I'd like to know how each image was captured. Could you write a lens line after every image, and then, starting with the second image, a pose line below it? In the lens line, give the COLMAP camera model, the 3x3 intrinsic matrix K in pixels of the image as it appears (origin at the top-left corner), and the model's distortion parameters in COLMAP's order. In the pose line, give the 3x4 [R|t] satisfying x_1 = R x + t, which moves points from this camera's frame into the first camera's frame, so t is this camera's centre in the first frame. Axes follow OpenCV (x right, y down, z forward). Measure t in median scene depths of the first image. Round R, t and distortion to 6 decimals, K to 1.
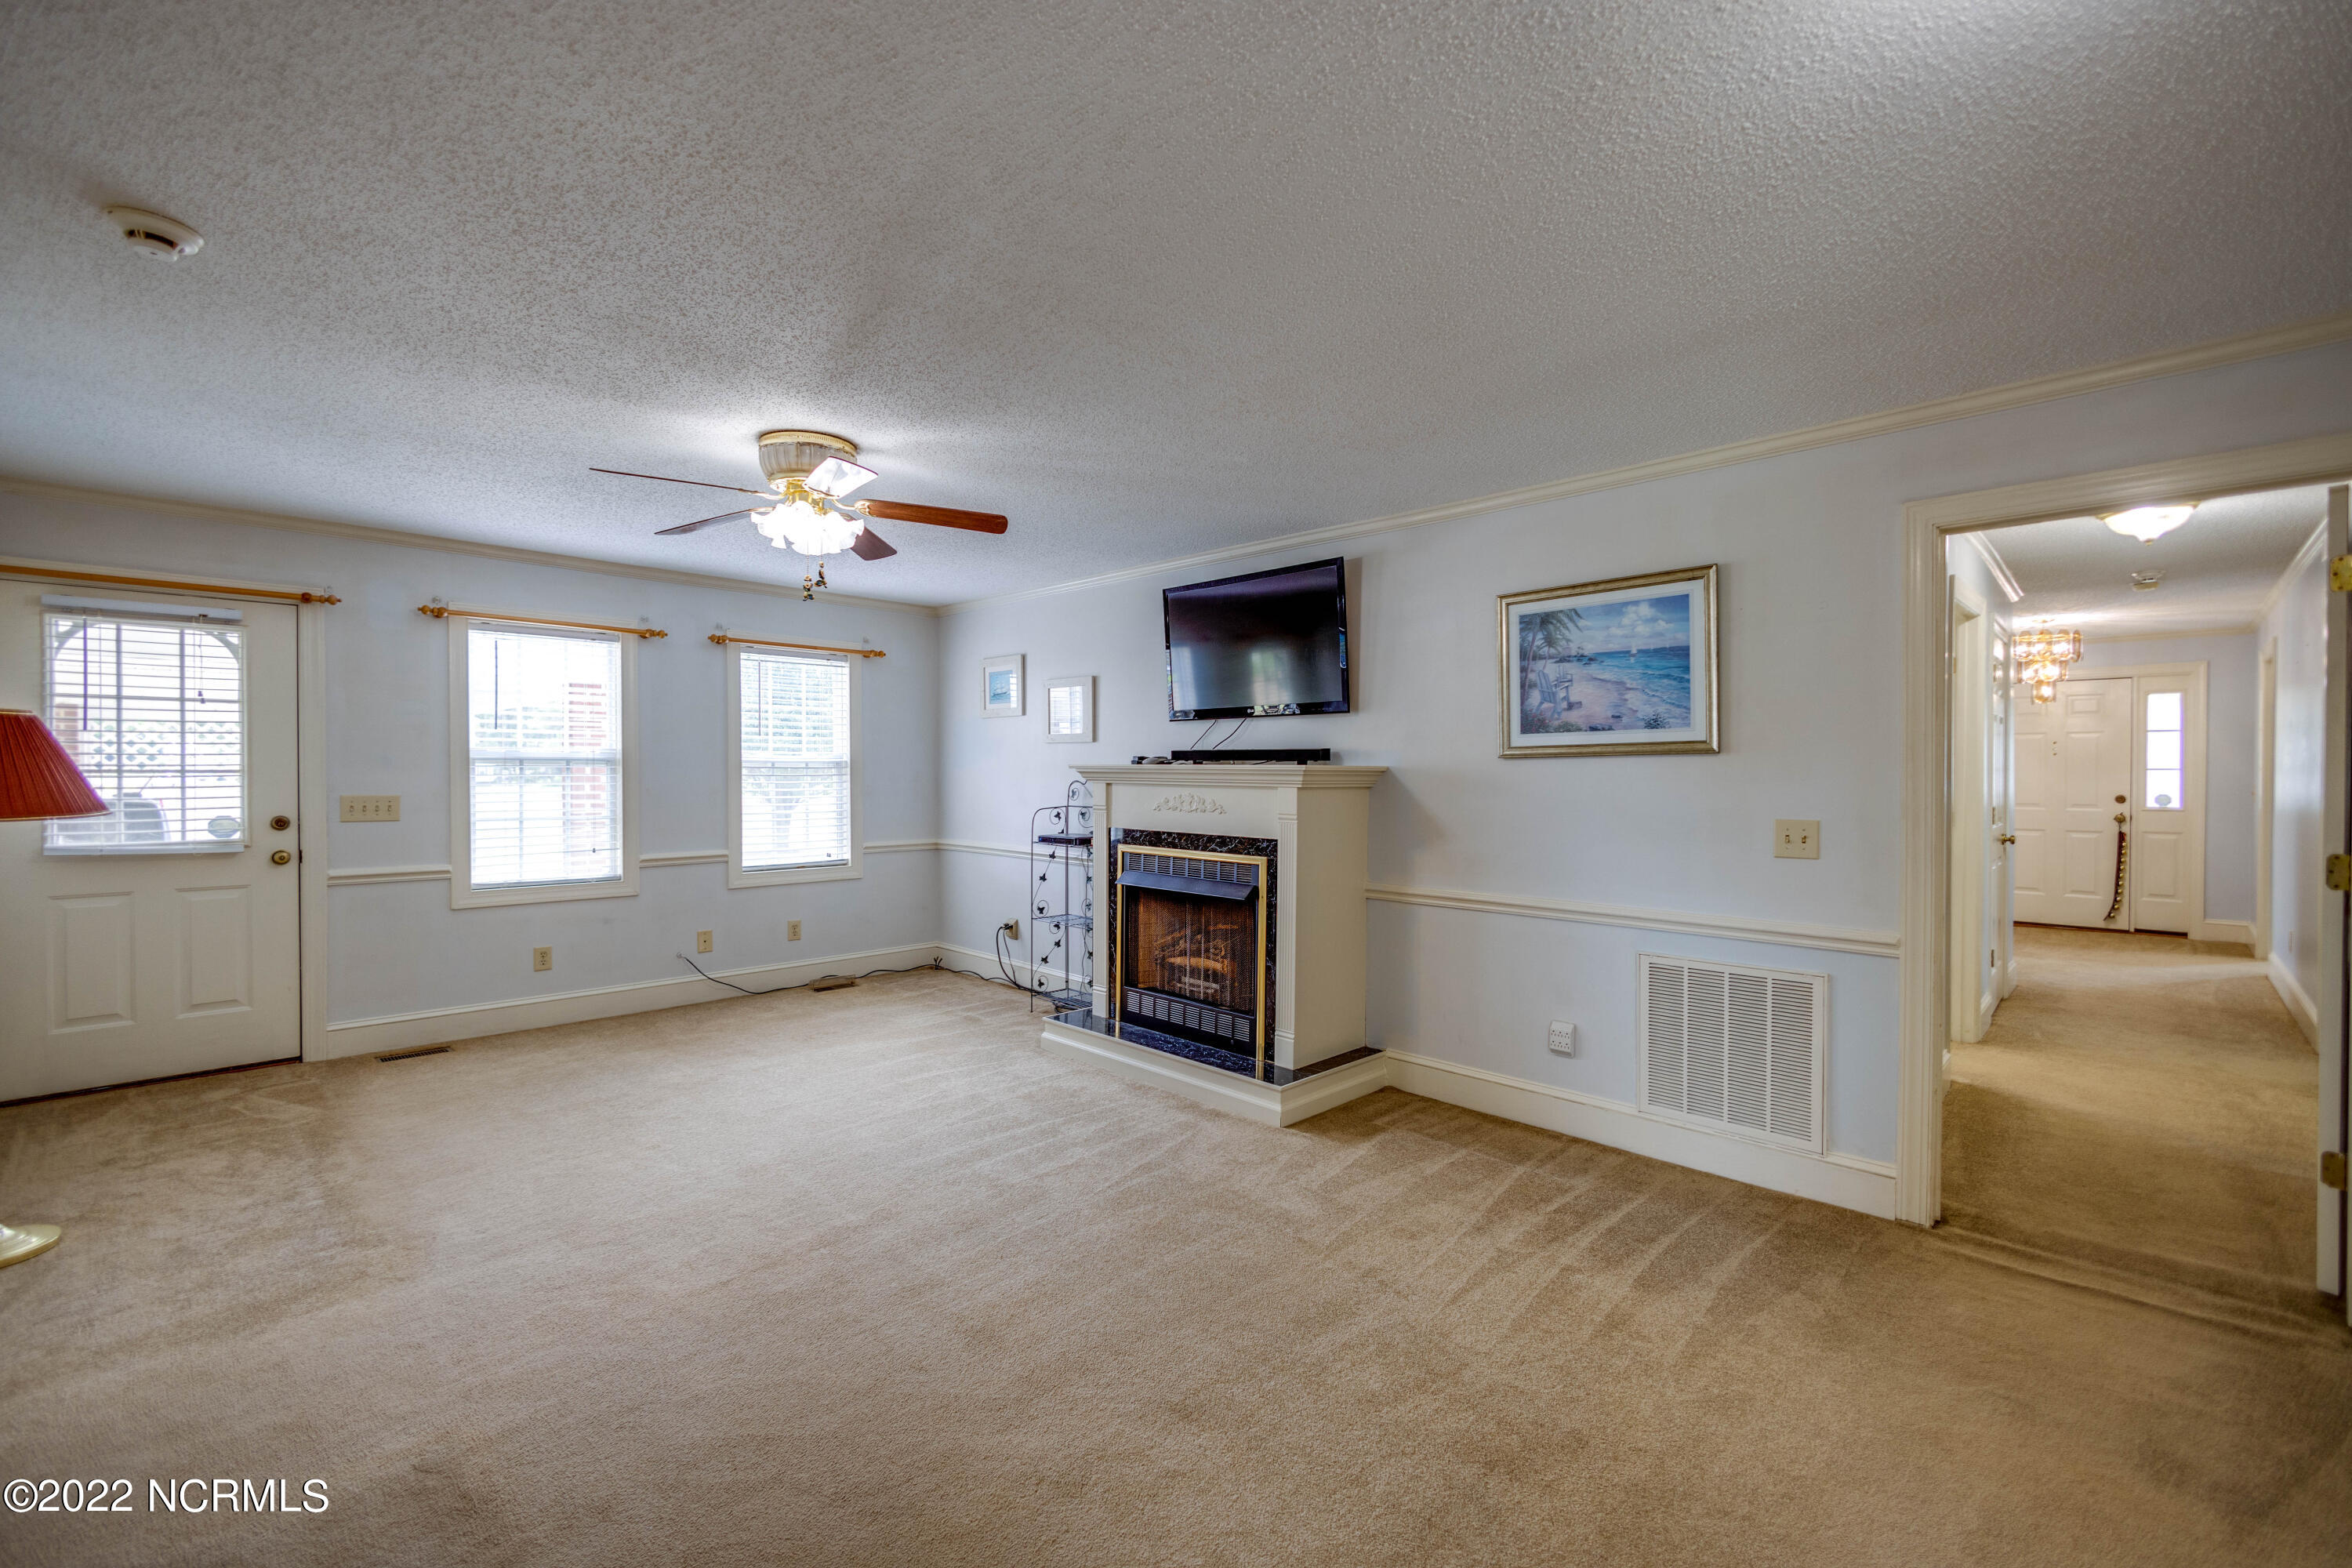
lens RADIAL K [[993.7, 0, 1177.8], [0, 993.7, 783.1], [0, 0, 1]] dist [-0.022789, -0.000020]
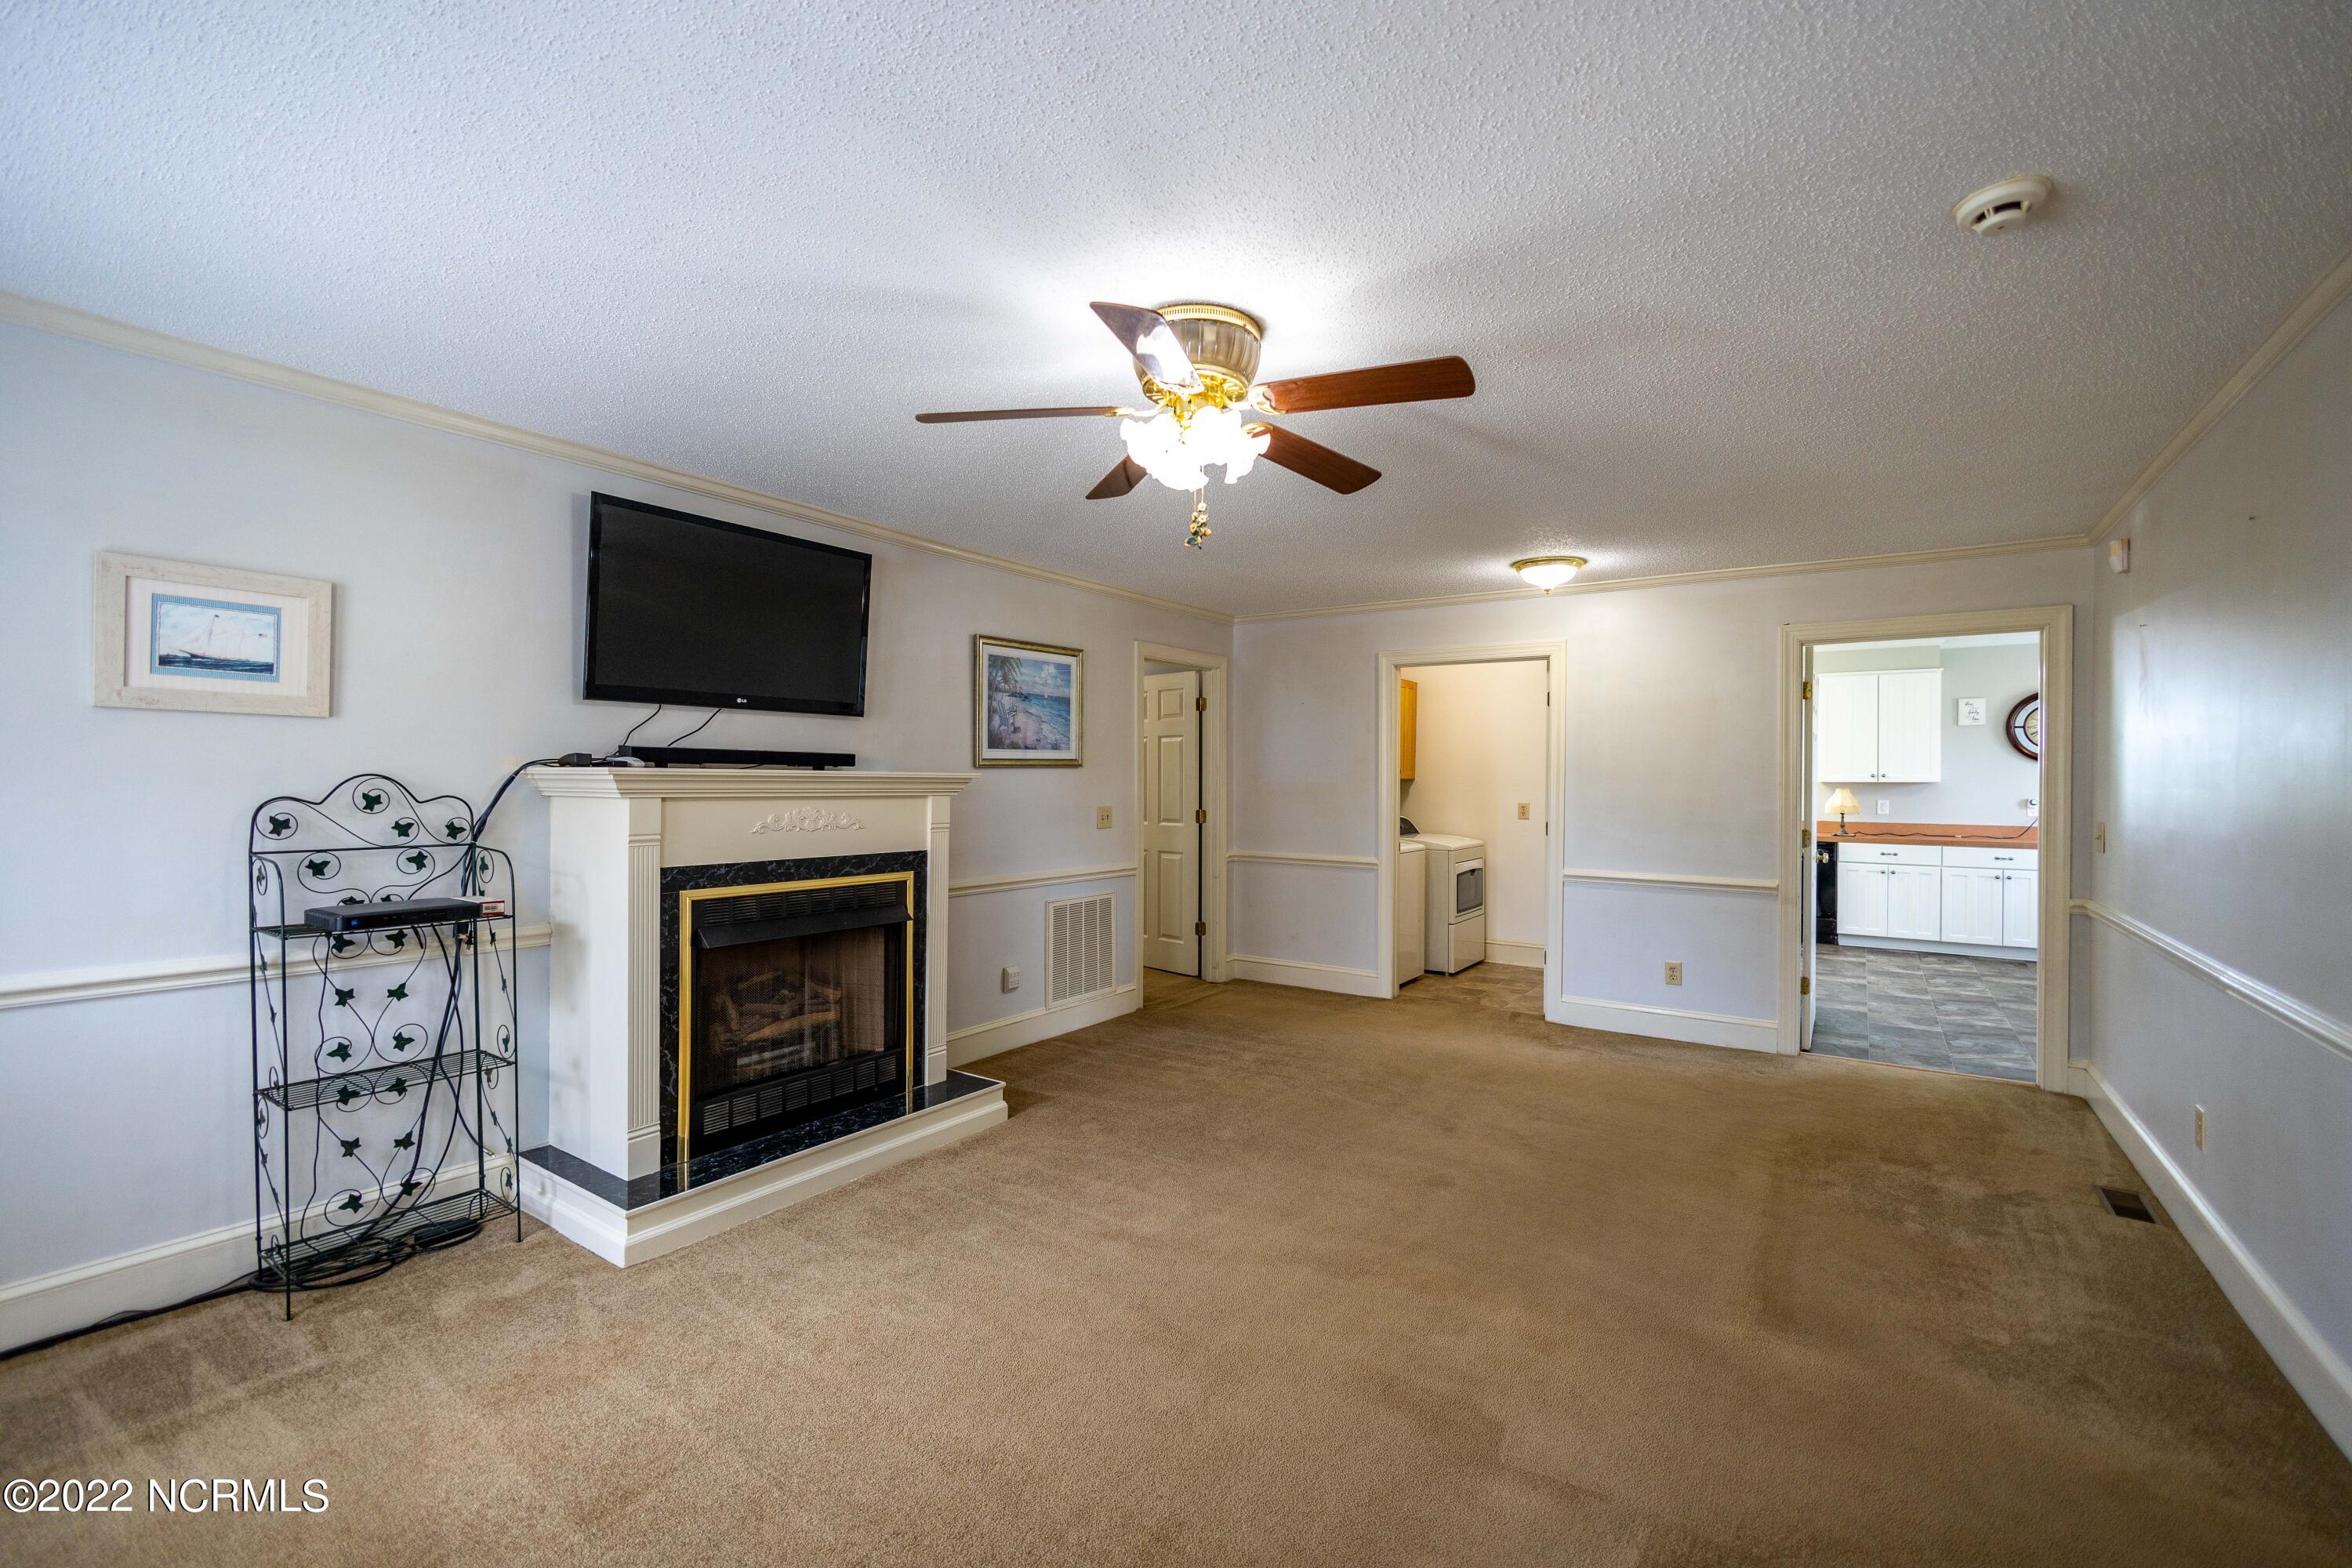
lens RADIAL K [[993.7, 0, 1176.4], [0, 993.7, 779.0], [0, 0, 1]] dist [-0.022789, -0.000020]
pose [[-0.186334, -0.006672, 0.982464, -0.957350], [0.002050, 0.999972, 0.007180, -0.019872], [-0.982484, 0.003352, -0.186315, 1.020891]]
